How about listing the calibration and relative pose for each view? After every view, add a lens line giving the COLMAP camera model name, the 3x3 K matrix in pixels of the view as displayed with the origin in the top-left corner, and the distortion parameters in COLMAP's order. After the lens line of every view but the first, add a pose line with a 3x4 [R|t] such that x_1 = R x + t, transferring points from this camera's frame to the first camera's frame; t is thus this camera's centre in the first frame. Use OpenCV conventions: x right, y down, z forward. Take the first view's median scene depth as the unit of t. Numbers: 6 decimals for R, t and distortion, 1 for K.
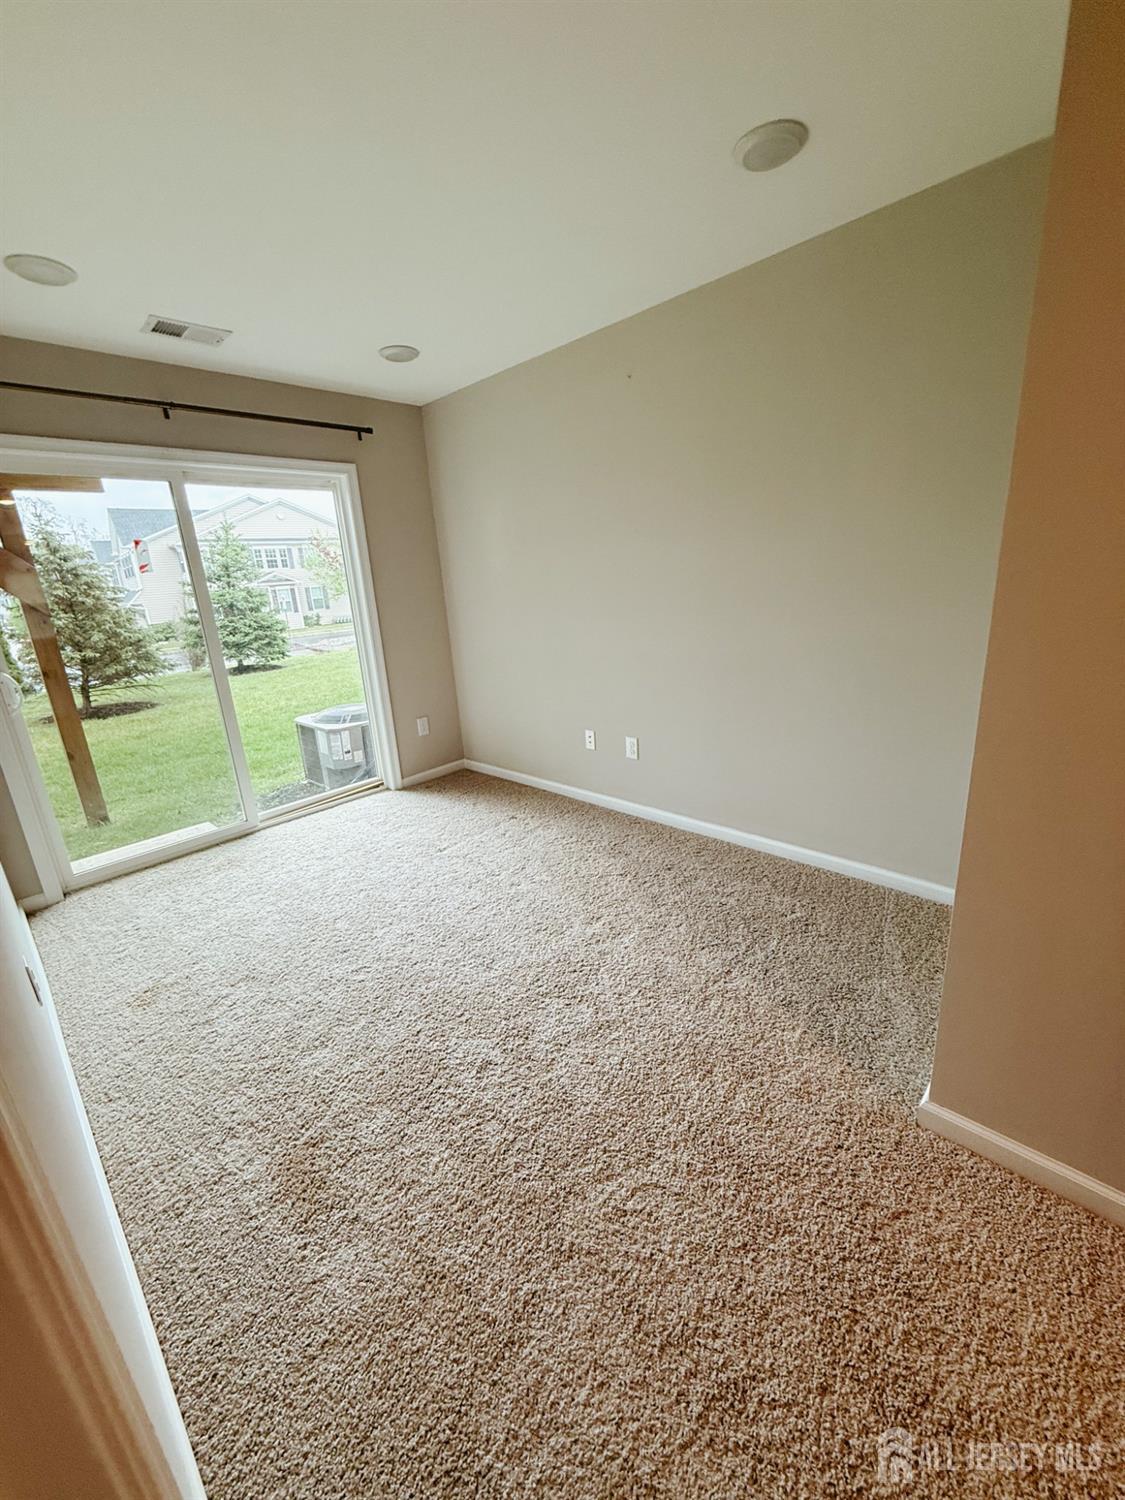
lens RADIAL K [[602.3, 0, 561.5], [0, 602.3, 749.1], [0, 0, 1]] dist [-0.003726, 0.000575]
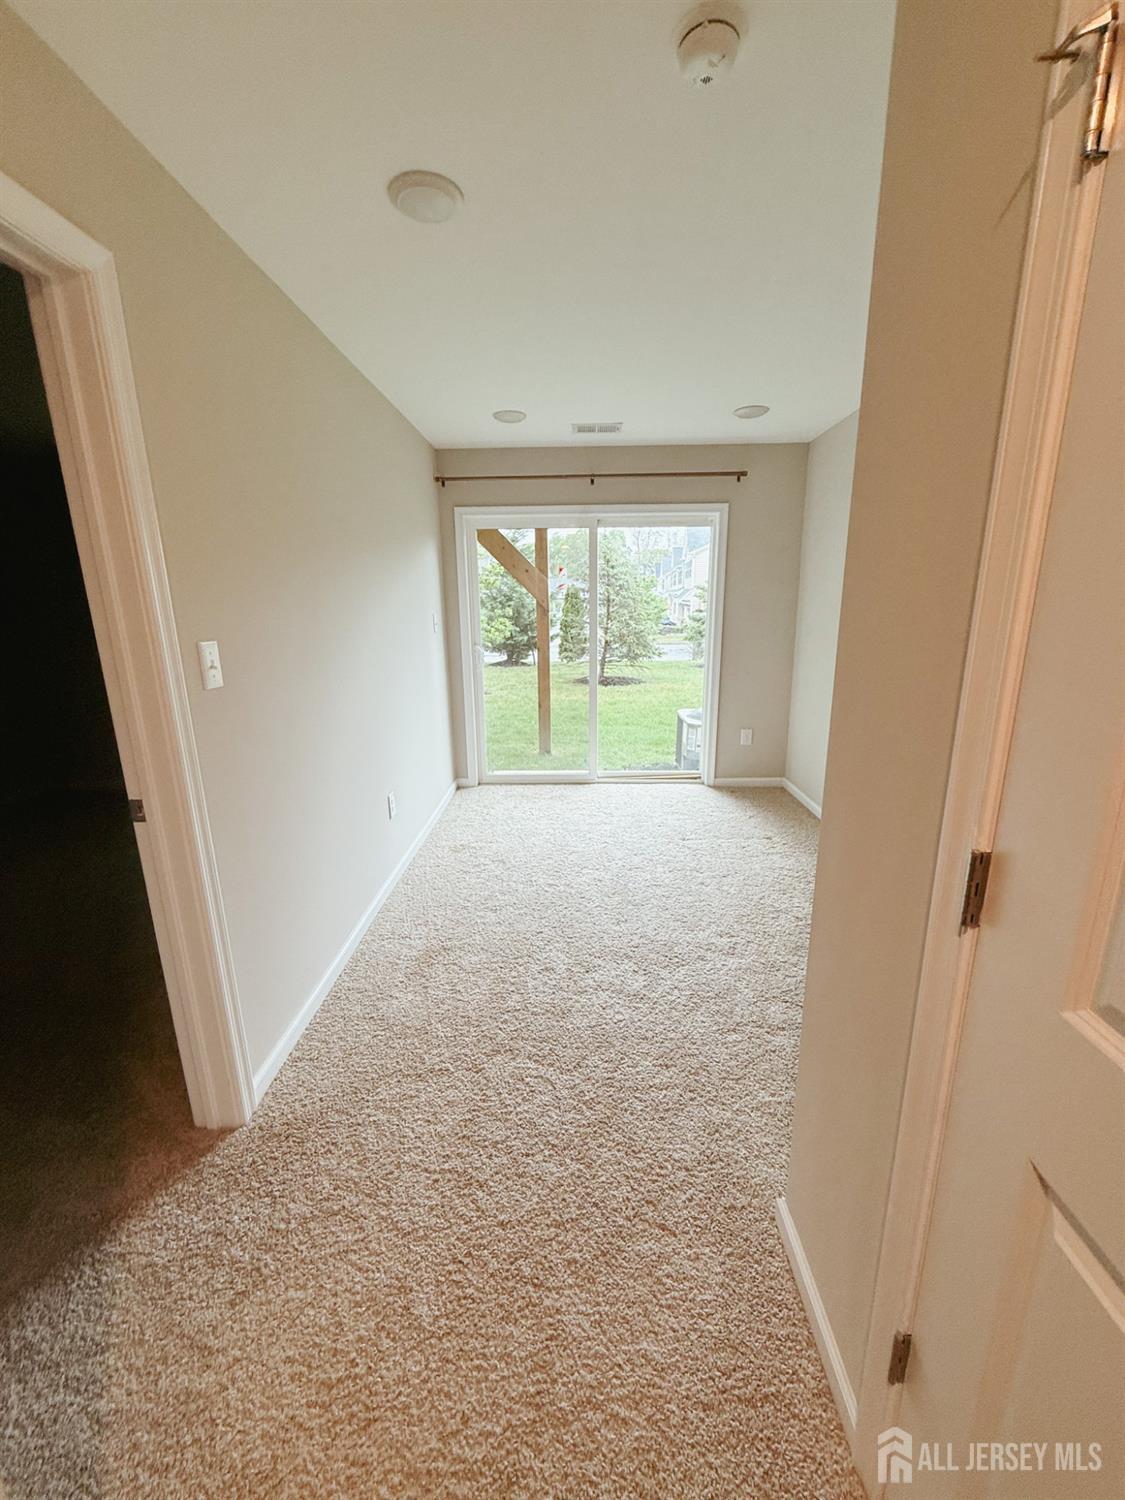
lens RADIAL K [[602.3, 0, 557.2], [0, 602.3, 749.3], [0, 0, 1]] dist [-0.003726, 0.000575]
pose [[0.664425, 0.235786, -0.709186, 0.412544], [-0.238402, 0.966221, 0.097889, -0.053598], [0.708311, 0.104032, 0.698193, 0.001455]]
